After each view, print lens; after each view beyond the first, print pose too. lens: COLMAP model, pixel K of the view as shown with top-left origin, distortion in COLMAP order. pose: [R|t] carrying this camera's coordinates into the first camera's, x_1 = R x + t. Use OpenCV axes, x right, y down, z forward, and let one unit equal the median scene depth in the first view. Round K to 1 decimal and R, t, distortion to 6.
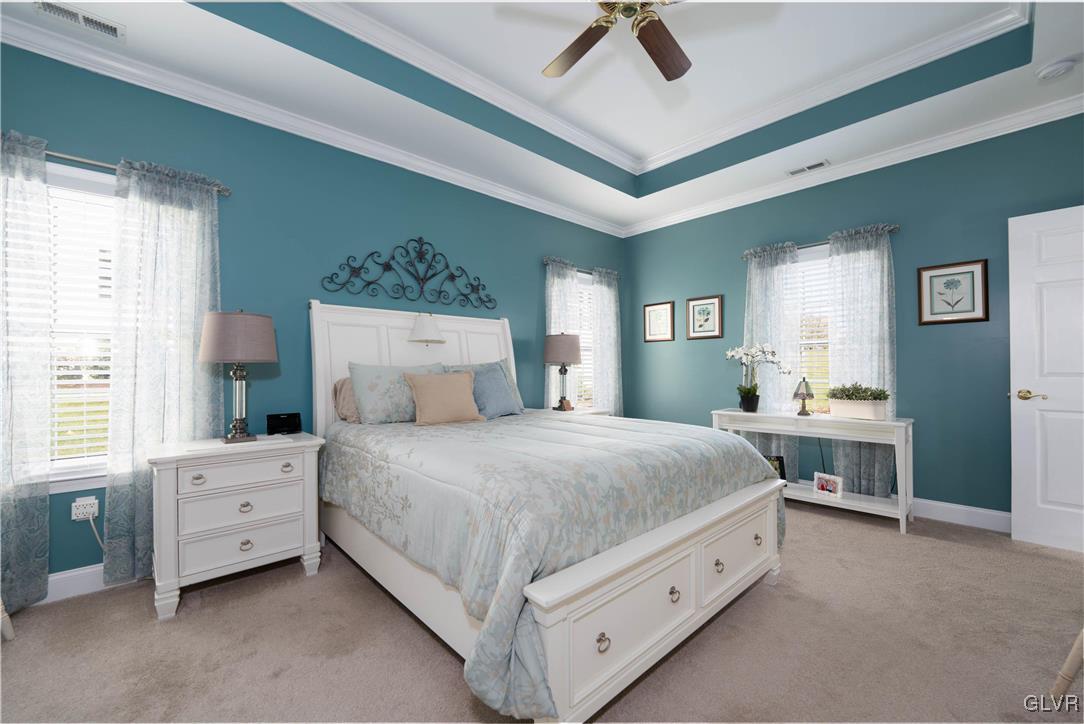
lens RADIAL K [[434.2, 0, 540.5], [0, 434.2, 361.2], [0, 0, 1]] dist [-0.012976, -0.001072]
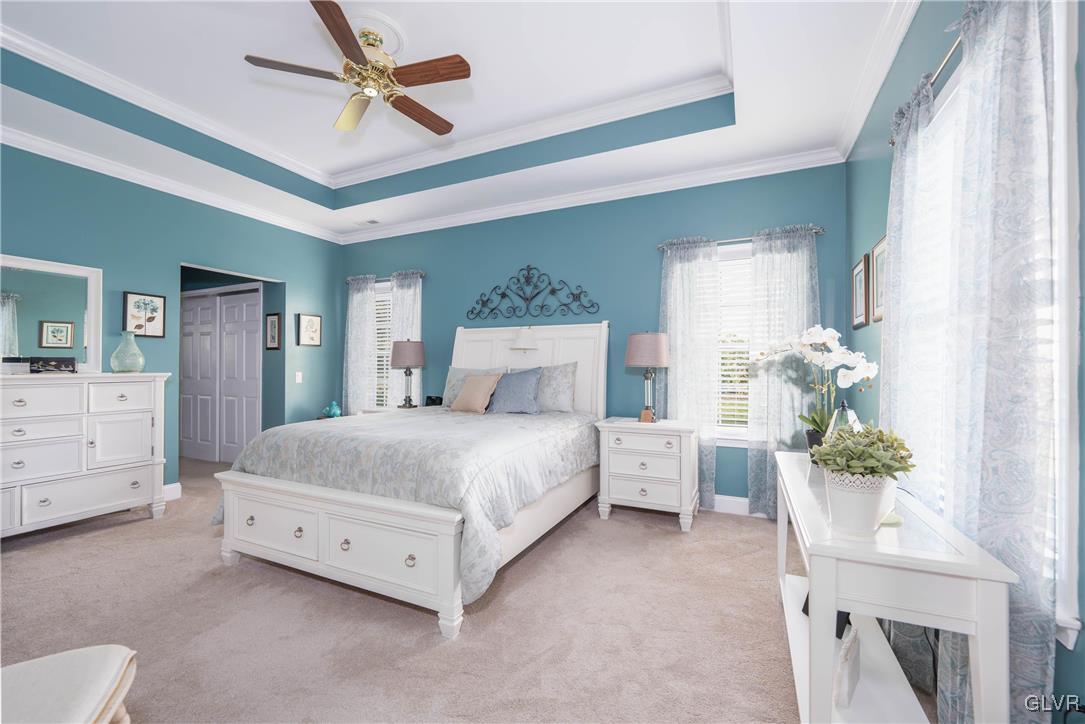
lens RADIAL K [[434.6, 0, 542.9], [0, 434.6, 367.3], [0, 0, 1]] dist [-0.012976, -0.001072]
pose [[0.384462, 0.000110, -0.923141, 0.888995], [0.007078, 0.999970, 0.003067, 0.002888], [0.923114, -0.007713, 0.384450, 0.560621]]
